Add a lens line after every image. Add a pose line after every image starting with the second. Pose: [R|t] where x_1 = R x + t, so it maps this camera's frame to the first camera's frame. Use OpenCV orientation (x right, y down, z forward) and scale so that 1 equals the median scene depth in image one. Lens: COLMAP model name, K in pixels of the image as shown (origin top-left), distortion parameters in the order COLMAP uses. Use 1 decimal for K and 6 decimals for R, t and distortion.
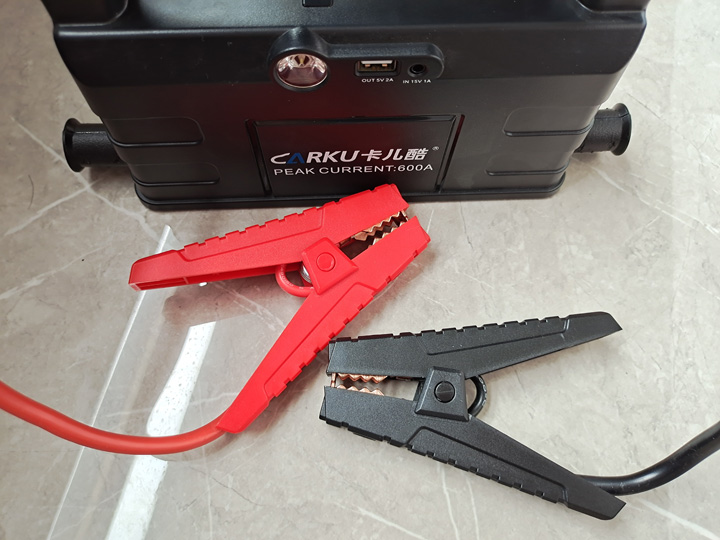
lens RADIAL K [[565.2, 0, 360.0], [0, 565.2, 270.0], [0, 0, 1]] dist [0.012484, -0.001240]
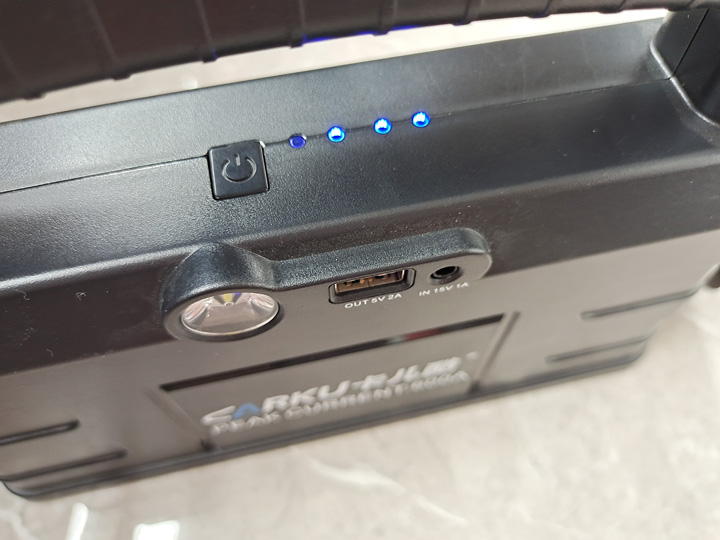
lens RADIAL K [[593.5, 0, 360.0], [0, 593.5, 270.0], [0, 0, 1]] dist [-0.036623, -0.002455]
pose [[0.984691, -0.162778, 0.062342, -0.009490], [0.169984, 0.975915, -0.136729, -0.234926], [-0.038584, 0.145233, 0.988645, 0.357285]]
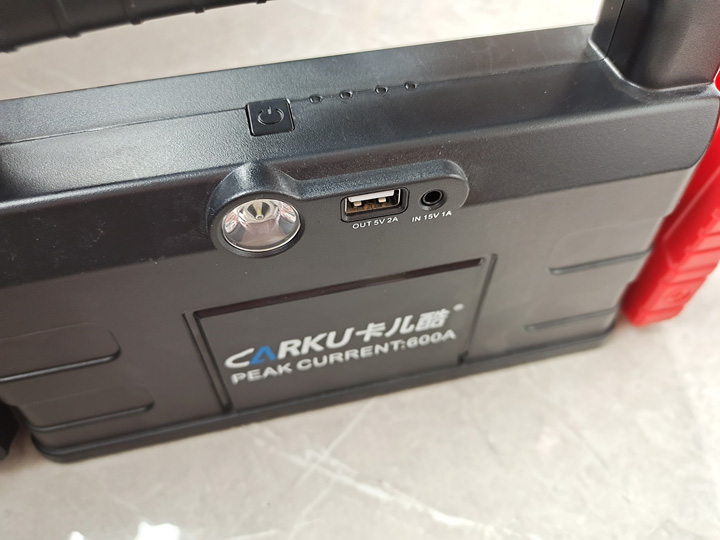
lens RADIAL K [[582.7, 0, 360.0], [0, 582.7, 270.0], [0, 0, 1]] dist [-0.010603, -0.006007]
pose [[0.982895, -0.154971, 0.099505, -0.052021], [0.177208, 0.942946, -0.281868, -0.074683], [-0.050147, 0.294680, 0.954279, 0.293029]]
